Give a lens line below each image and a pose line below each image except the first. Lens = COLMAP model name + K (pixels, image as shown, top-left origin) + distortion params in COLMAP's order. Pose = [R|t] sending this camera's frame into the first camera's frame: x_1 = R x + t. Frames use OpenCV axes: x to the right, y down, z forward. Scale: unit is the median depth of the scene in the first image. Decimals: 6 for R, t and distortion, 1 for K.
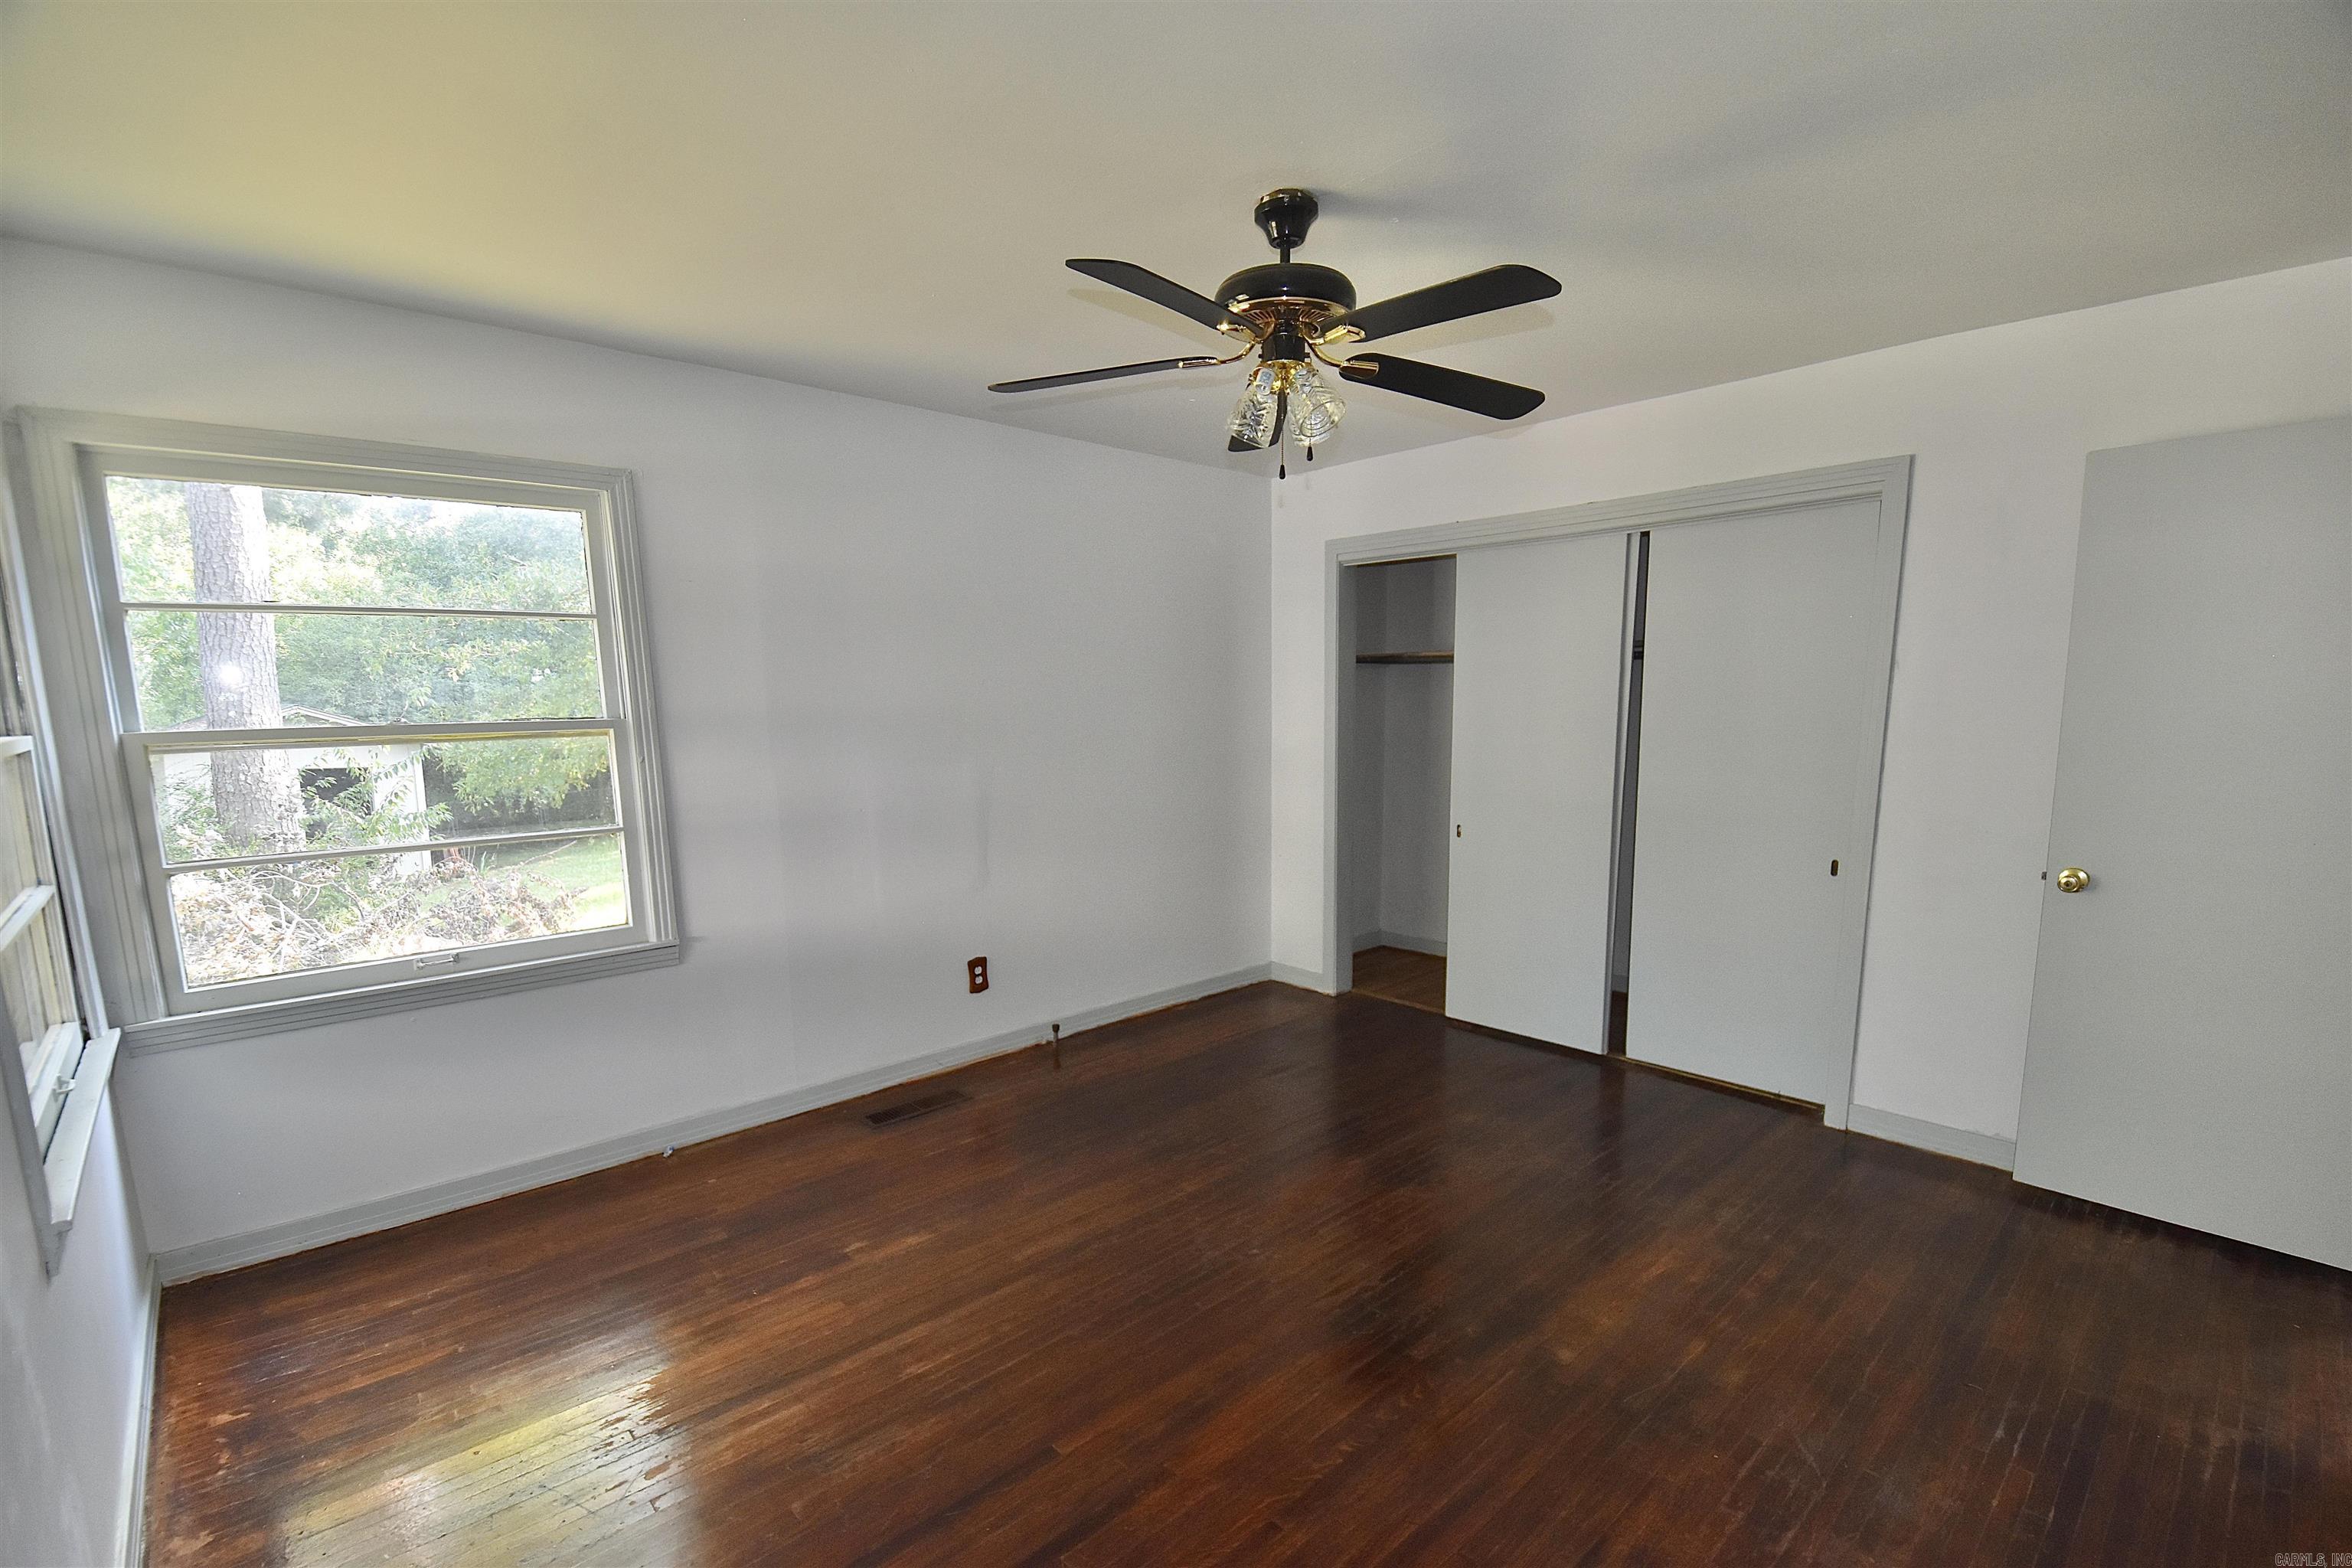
lens RADIAL K [[1044.0, 0, 1176.8], [0, 1044.0, 852.0], [0, 0, 1]] dist [0.013652, -0.020206]
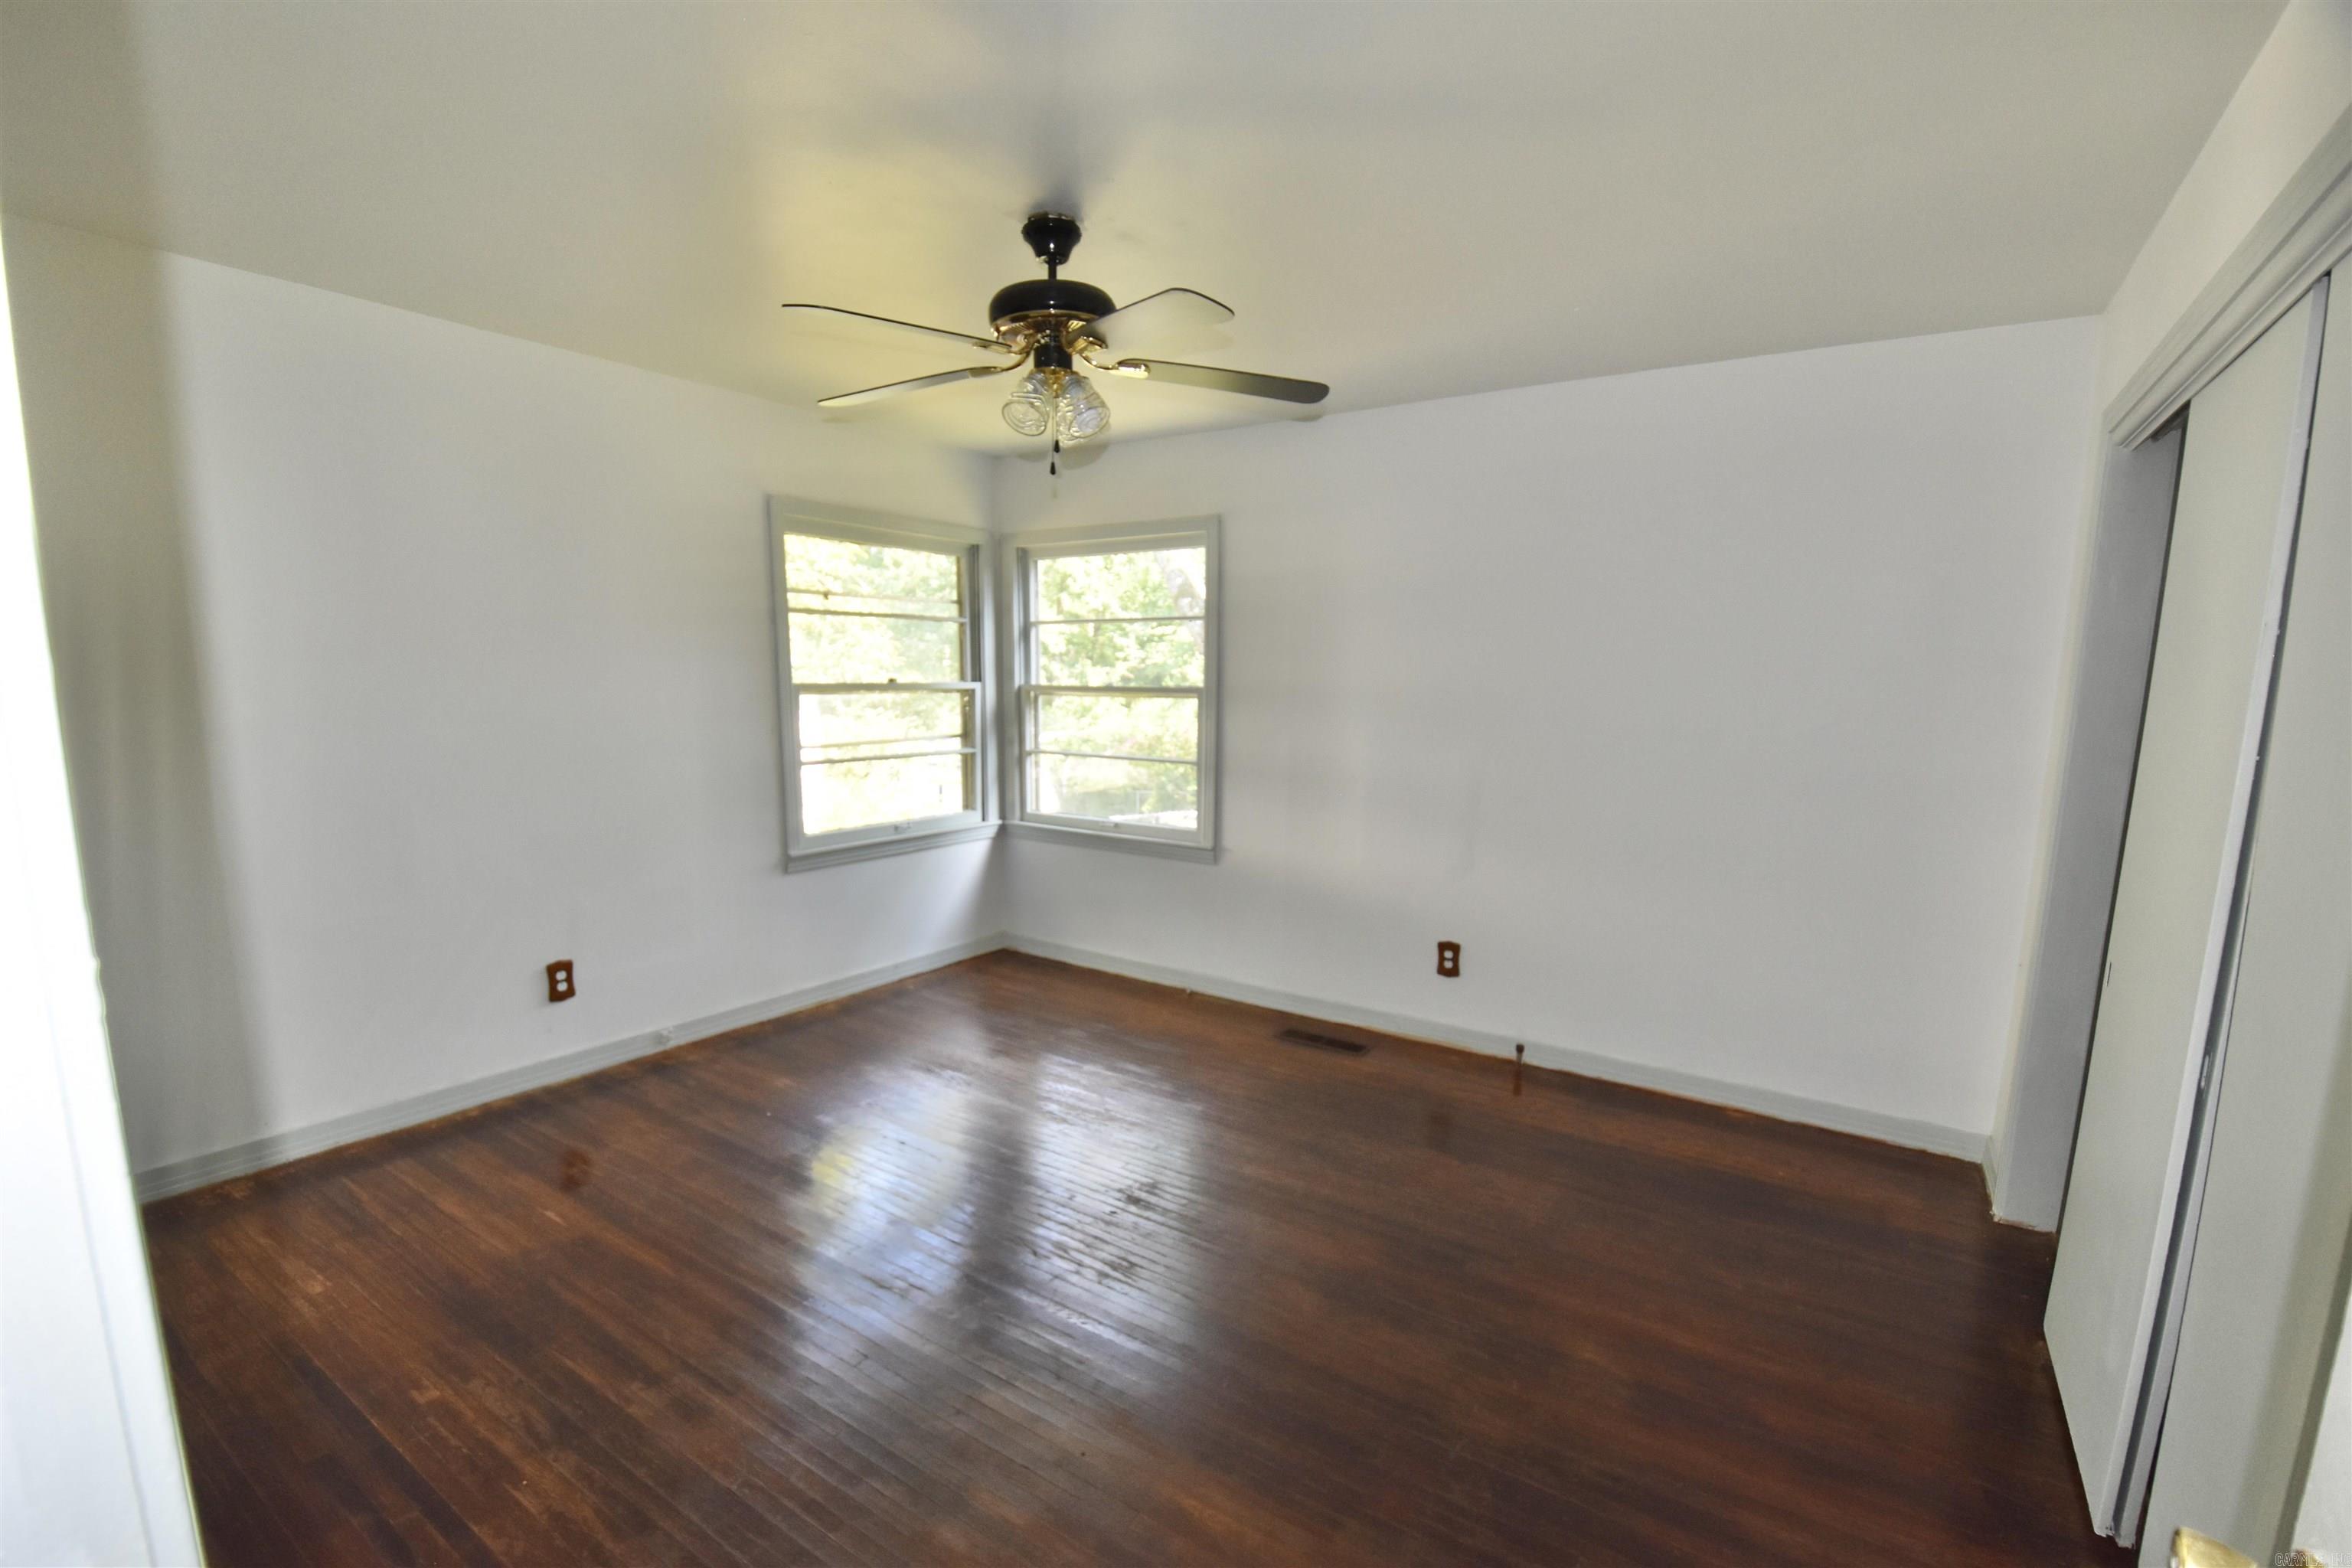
lens RADIAL K [[1044.0, 0, 1176.8], [0, 1044.0, 852.0], [0, 0, 1]] dist [0.013652, -0.020206]
pose [[0.197255, 0.181468, -0.963411, 0.862645], [-0.157158, 0.975863, 0.151636, -0.113242], [0.967673, 0.121497, 0.221013, 0.644875]]
